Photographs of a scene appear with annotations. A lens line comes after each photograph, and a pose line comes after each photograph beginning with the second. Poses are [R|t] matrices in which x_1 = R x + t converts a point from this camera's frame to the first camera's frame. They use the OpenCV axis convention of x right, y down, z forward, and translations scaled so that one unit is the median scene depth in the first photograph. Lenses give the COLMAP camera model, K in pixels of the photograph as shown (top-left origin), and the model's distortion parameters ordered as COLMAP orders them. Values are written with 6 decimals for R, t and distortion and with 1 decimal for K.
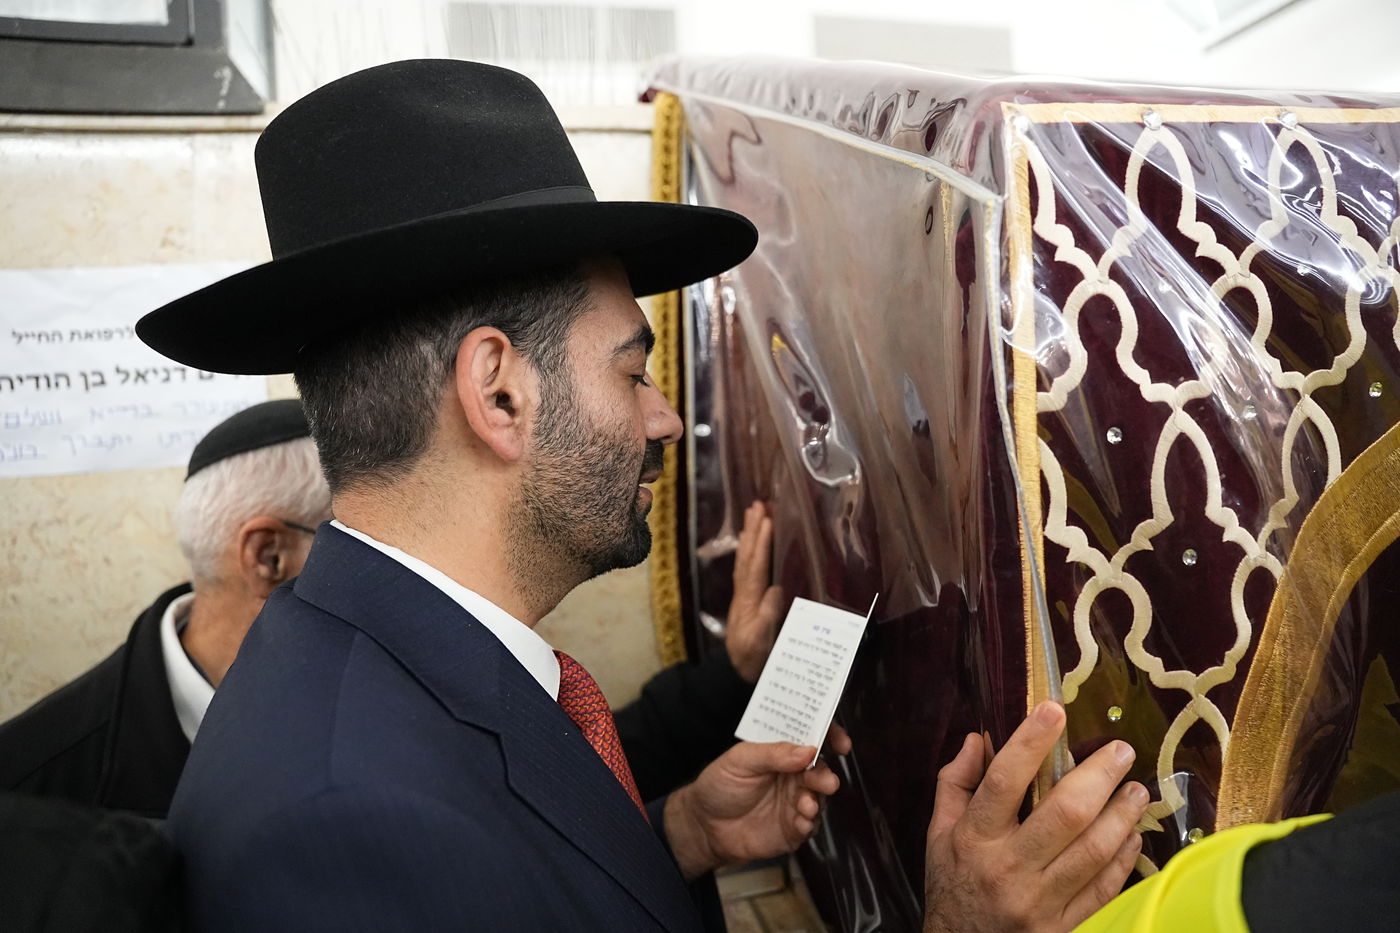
lens RADIAL K [[971.1, 0, 699.0], [0, 971.1, 472.6], [0, 0, 1]] dist [-0.148500, 0.114750]
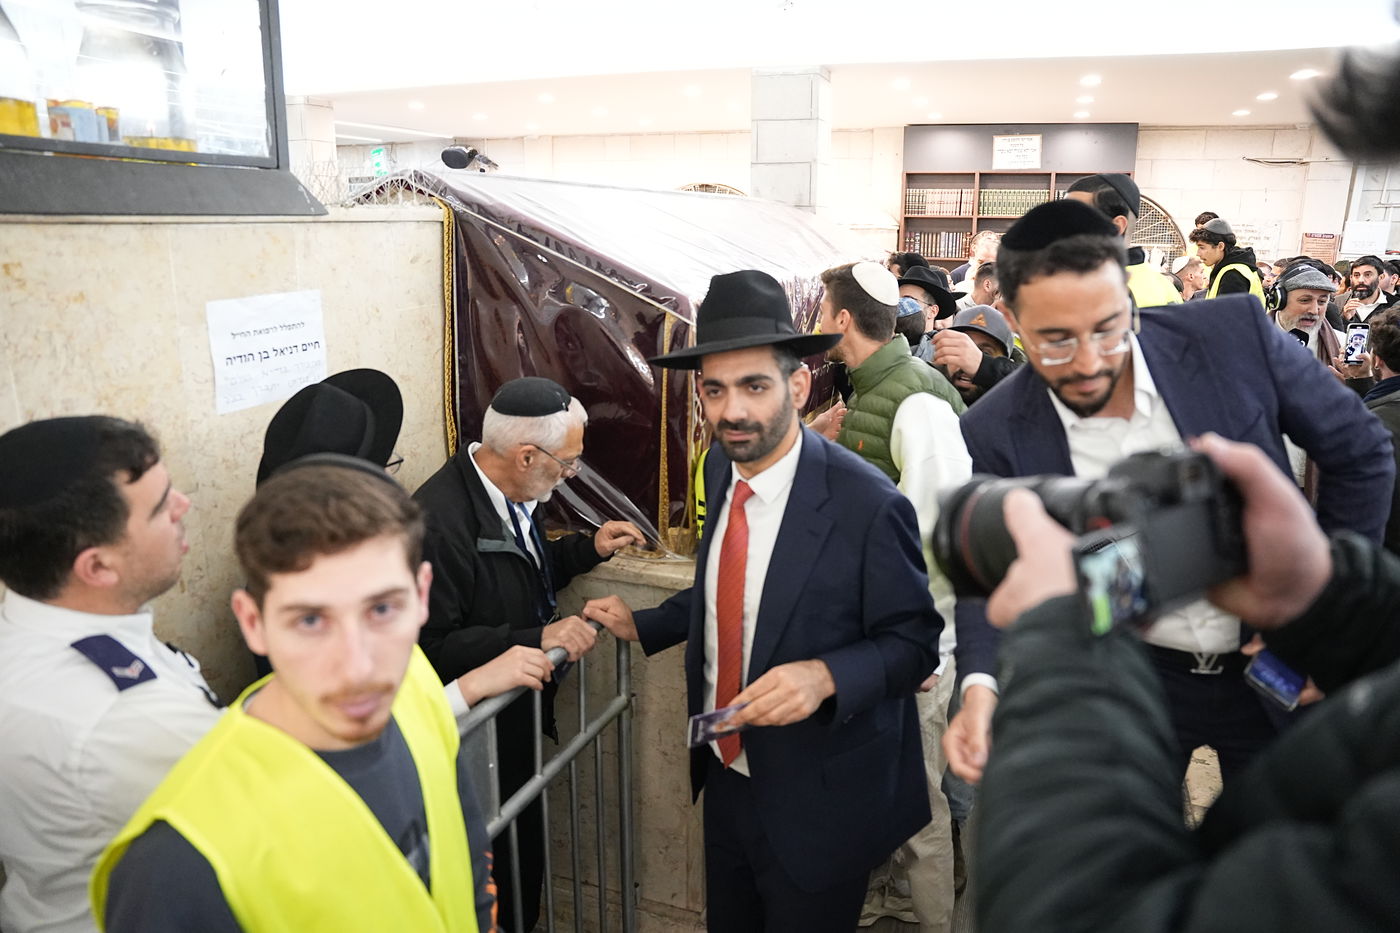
lens RADIAL K [[971.1, 0, 699.0], [0, 971.1, 472.6], [0, 0, 1]] dist [-0.148500, 0.114750]
pose [[0.538883, -0.161843, 0.826687, -1.821628], [0.007845, 0.982292, 0.187192, -0.220914], [-0.842344, -0.094389, 0.530610, -0.794254]]
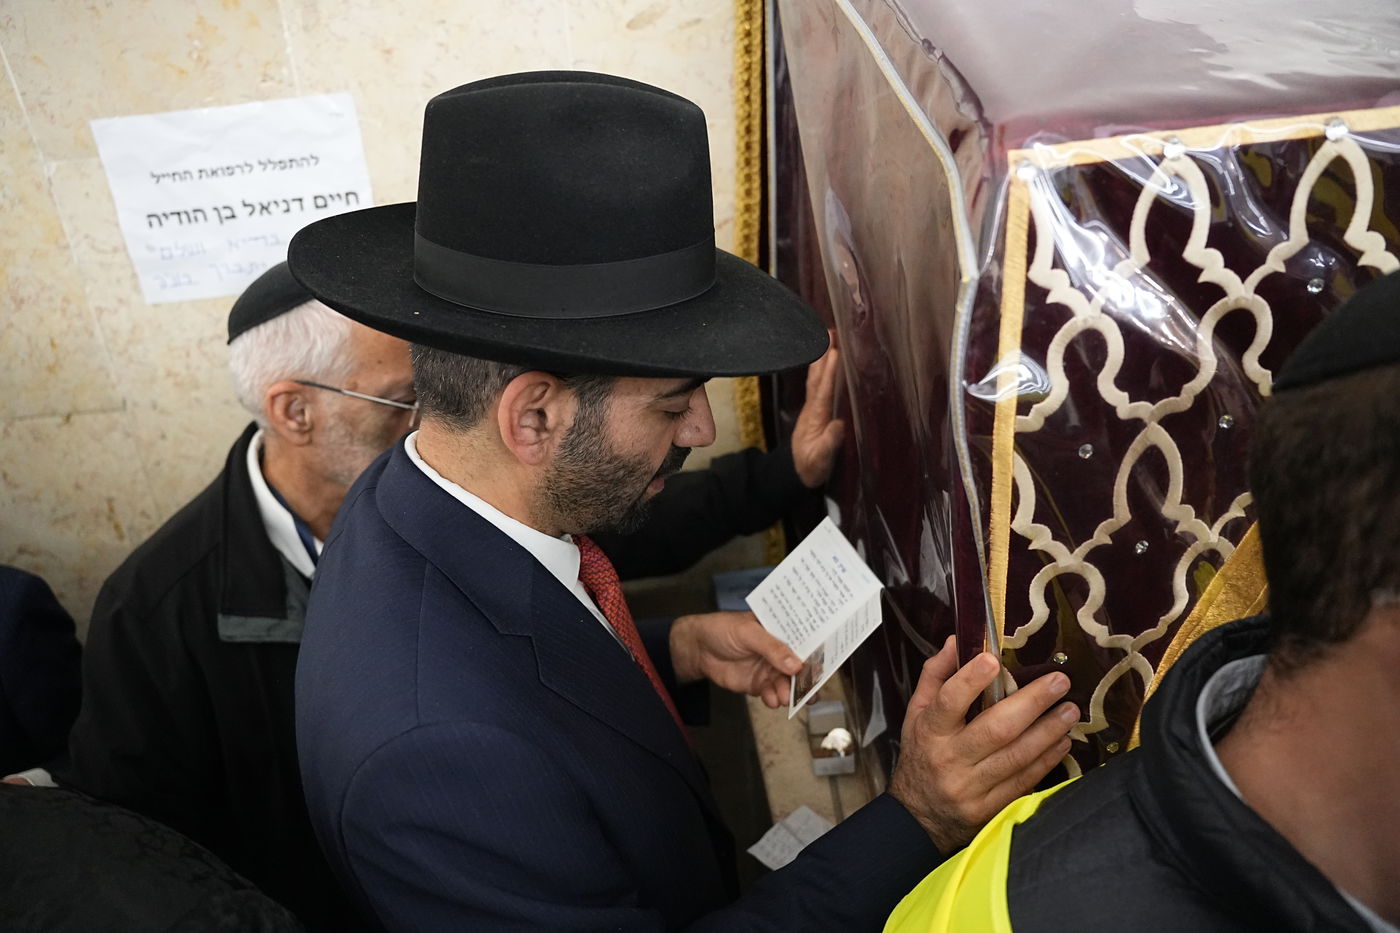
lens RADIAL K [[975.2, 0, 684.3], [0, 975.2, 482.4], [0, 0, 1]] dist [-0.147909, 0.114157]
pose [[0.988273, 0.046839, -0.145335, 0.068719], [0.012414, 0.923994, 0.382206, -0.228555], [0.152191, -0.379528, 0.912577, -0.063089]]
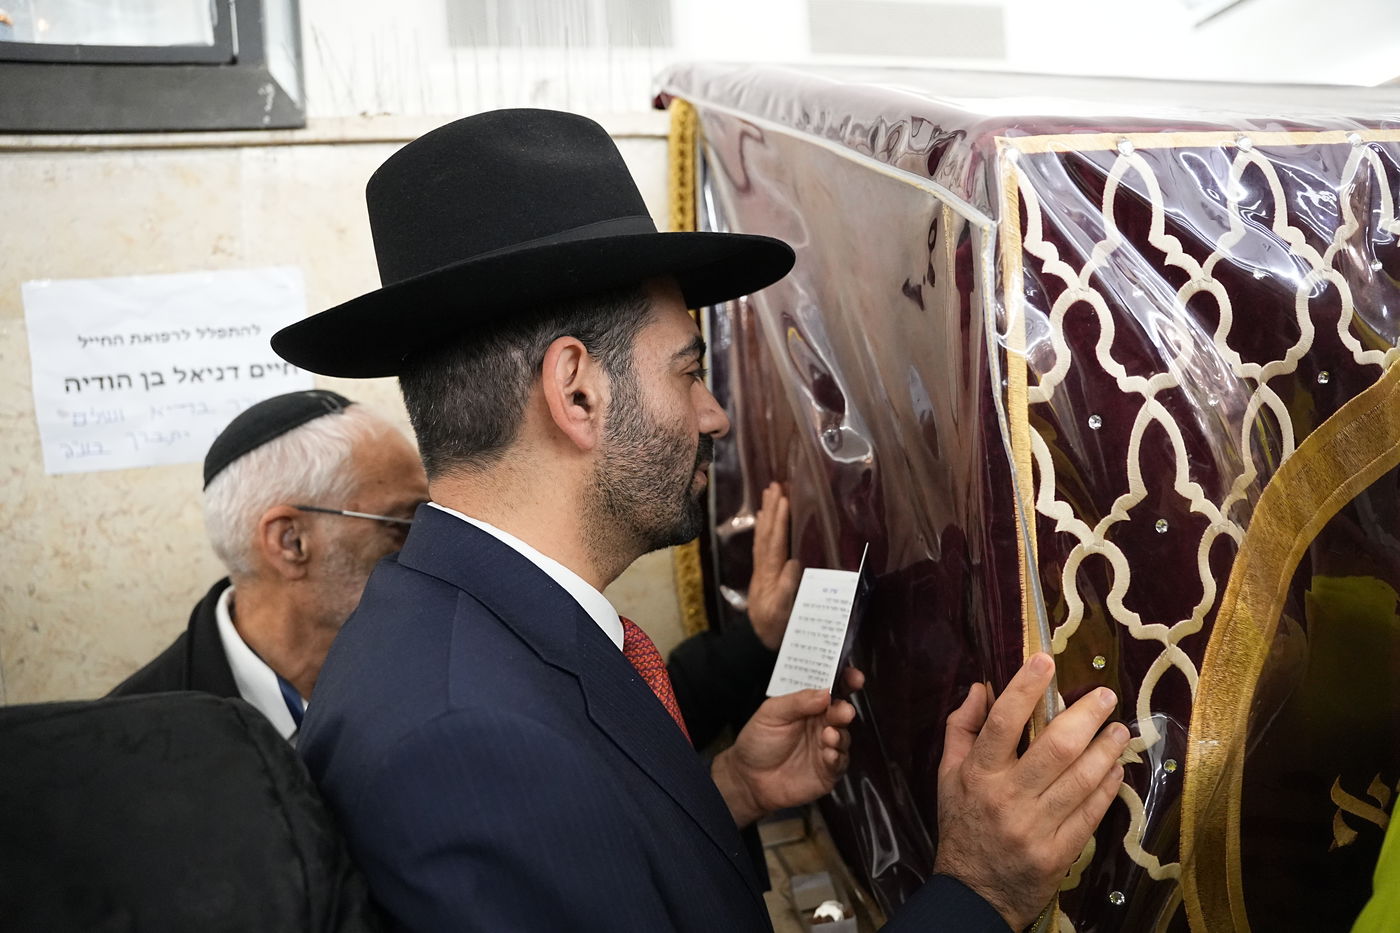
lens RADIAL K [[977.0, 0, 700.0], [0, 977.0, 466.5], [0, 0, 1]] dist [-0.154257, 0.120360]
pose [[0.999850, -0.017051, 0.003072, -0.026057], [0.017003, 0.999742, 0.015077, -0.005542], [-0.003328, -0.015023, 0.999882, -0.087332]]
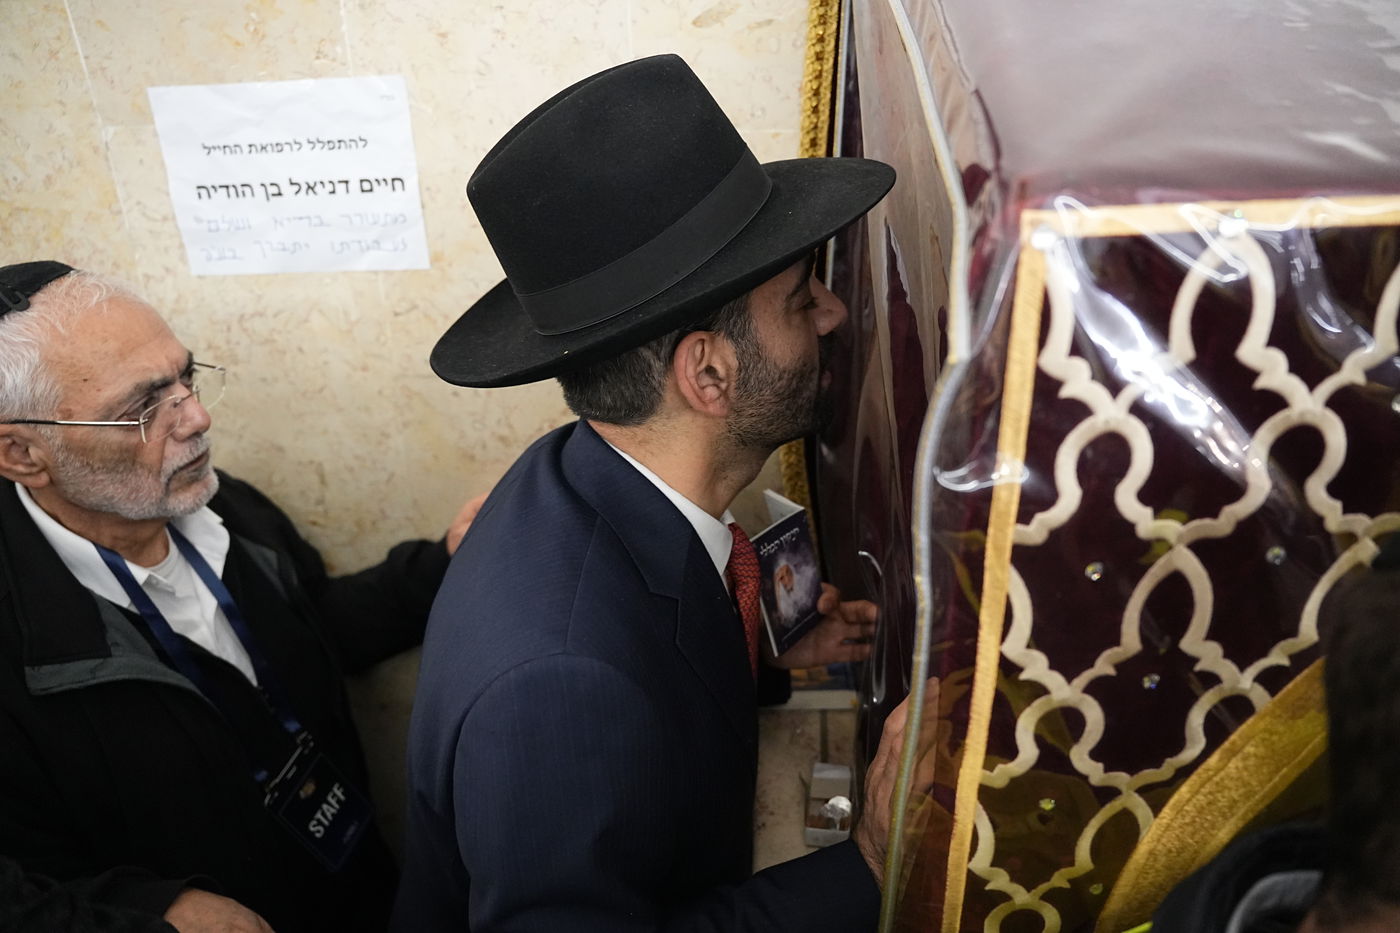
lens RADIAL K [[971.1, 0, 699.0], [0, 971.1, 472.6], [0, 0, 1]] dist [-0.148500, 0.114750]
pose [[0.959845, 0.146770, -0.239075, 0.138768], [-0.044467, 0.921045, 0.386908, -0.245503], [0.276985, -0.360741, 0.890587, 0.044728]]
